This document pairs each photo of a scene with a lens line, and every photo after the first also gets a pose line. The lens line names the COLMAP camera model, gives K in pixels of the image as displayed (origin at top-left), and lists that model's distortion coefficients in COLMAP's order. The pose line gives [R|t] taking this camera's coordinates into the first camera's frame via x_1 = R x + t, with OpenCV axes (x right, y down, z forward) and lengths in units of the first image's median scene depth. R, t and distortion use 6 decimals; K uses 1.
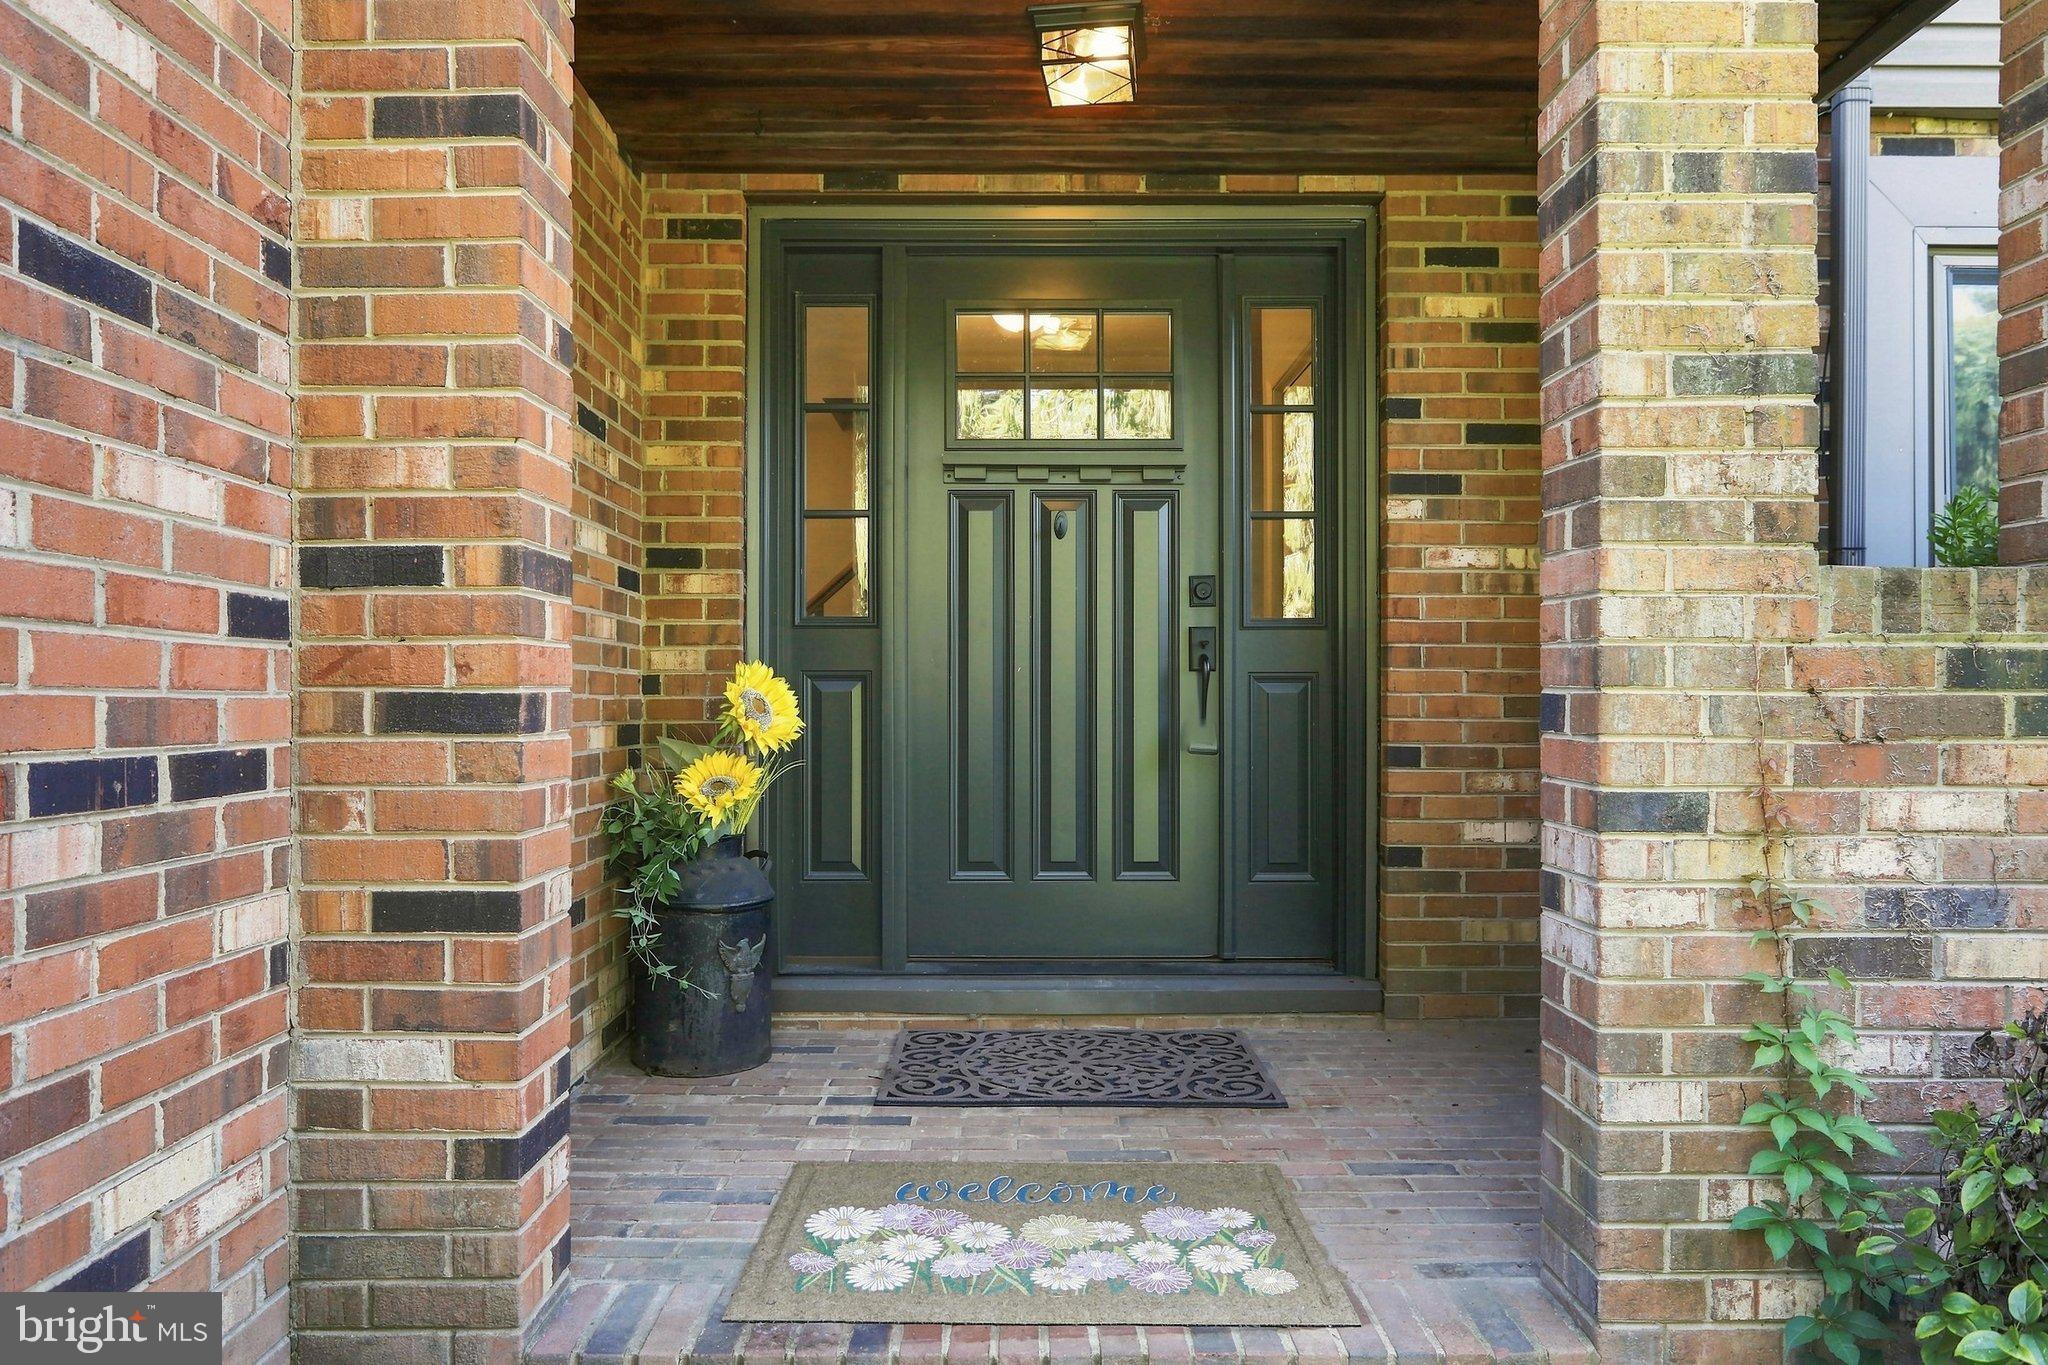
lens RADIAL K [[1367.2, 0, 1024.0], [0, 1367.2, 682.5], [0, 0, 1]] dist [-0.000627, 0.002714]
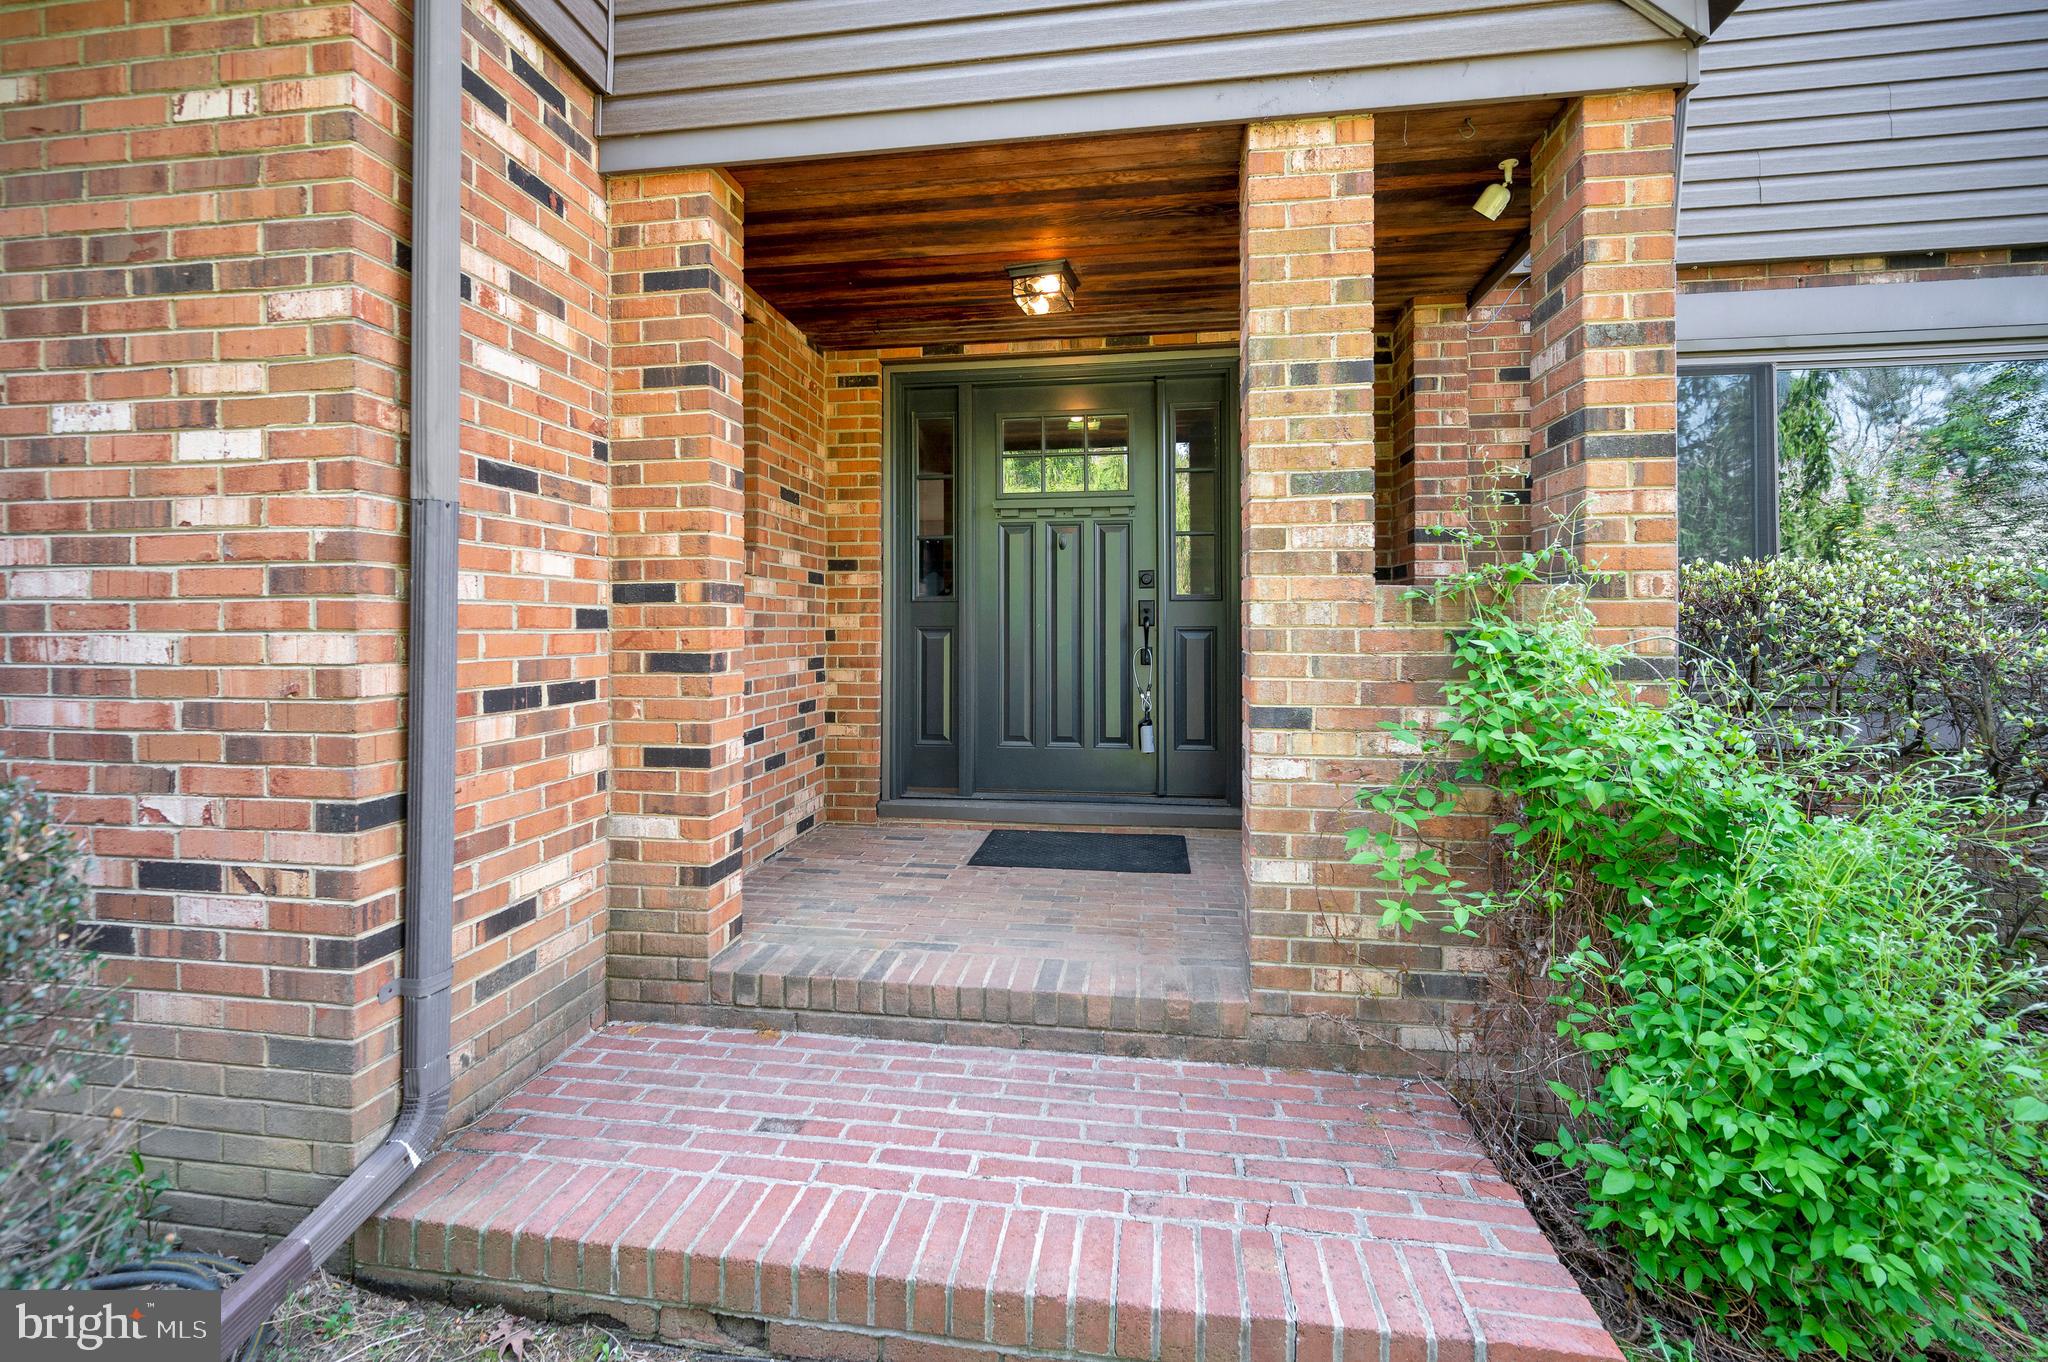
lens RADIAL K [[911.1, 0, 1018.7], [0, 911.1, 619.9], [0, 0, 1]] dist [0.013002, 0.000012]
pose [[0.988305, -0.002900, -0.152465, 0.304278], [0.003969, 0.999970, 0.006704, -0.050329], [0.152441, -0.007231, 0.988286, -0.298239]]
